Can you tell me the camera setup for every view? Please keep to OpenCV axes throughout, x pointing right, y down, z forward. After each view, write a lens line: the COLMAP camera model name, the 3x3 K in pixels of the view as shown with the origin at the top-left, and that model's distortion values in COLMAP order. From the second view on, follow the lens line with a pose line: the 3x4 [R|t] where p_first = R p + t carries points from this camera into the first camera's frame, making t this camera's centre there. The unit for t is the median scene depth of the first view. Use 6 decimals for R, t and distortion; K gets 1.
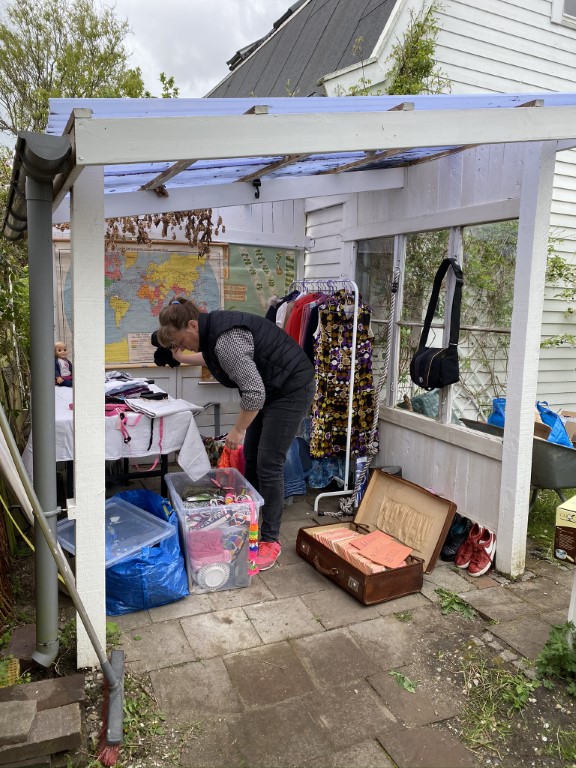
lens RADIAL K [[580.6, 0, 290.2], [0, 580.6, 381.2], [0, 0, 1]] dist [0.037413, -0.037005]
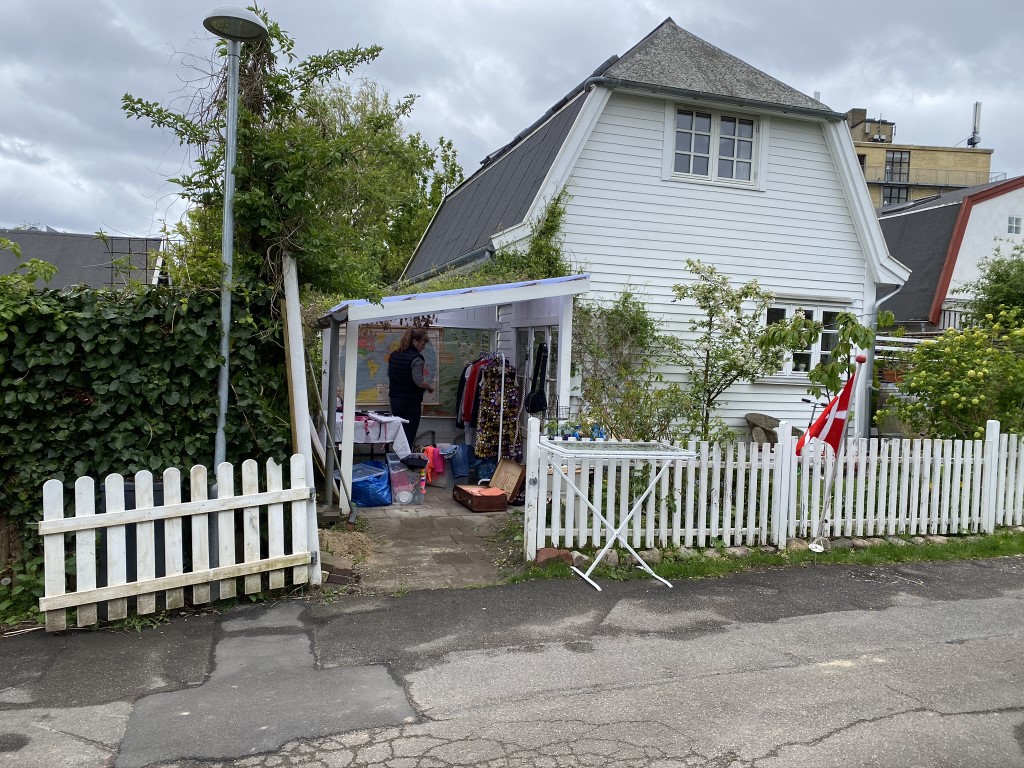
lens RADIAL K [[774.1, 0, 510.1], [0, 774.1, 384.3], [0, 0, 1]] dist [0.037413, -0.037005]
pose [[0.989779, 0.011260, -0.142164, 0.450772], [-0.026359, 0.994147, -0.104775, 0.155261], [0.140152, 0.107452, 0.984282, -1.217182]]
